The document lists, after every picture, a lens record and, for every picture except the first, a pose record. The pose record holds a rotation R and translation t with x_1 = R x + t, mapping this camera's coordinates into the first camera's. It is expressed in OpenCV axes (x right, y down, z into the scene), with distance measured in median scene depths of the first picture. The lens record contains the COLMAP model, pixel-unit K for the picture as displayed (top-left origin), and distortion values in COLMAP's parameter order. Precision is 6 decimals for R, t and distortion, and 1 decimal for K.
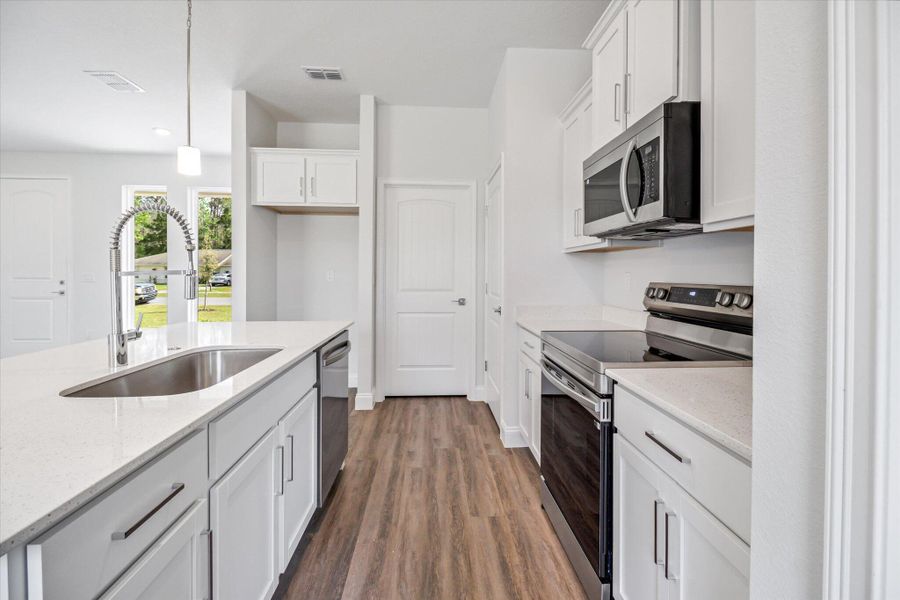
lens RADIAL K [[392.1, 0, 462.8], [0, 392.1, 277.5], [0, 0, 1]] dist [0.021257, -0.013924]
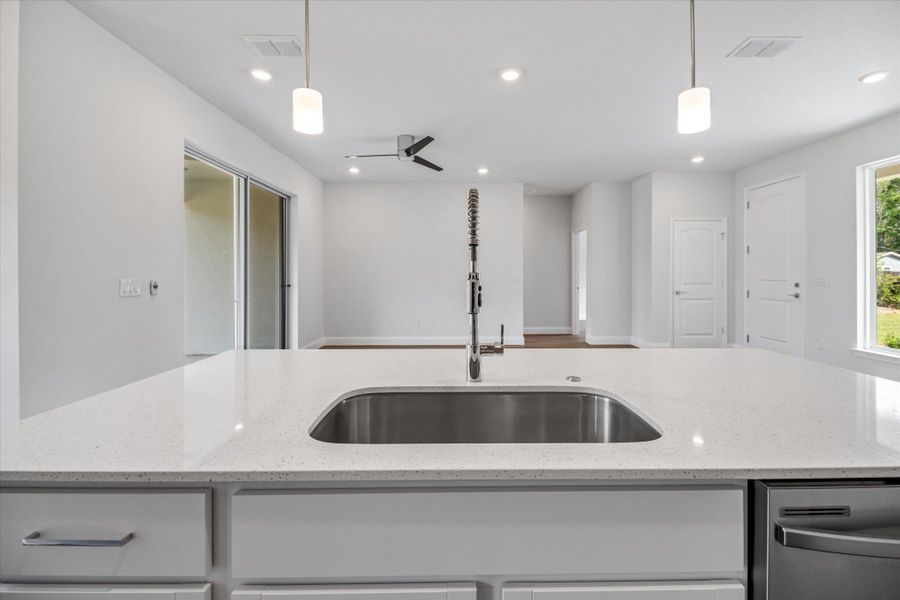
lens RADIAL K [[395.8, 0, 452.9], [0, 395.8, 272.6], [0, 0, 1]] dist [-0.000420, -0.000266]
pose [[-0.075265, -0.008770, -0.997125, 0.008262], [-0.010213, 0.999916, -0.008023, -0.003489], [0.997111, 0.009580, -0.075348, 0.551122]]
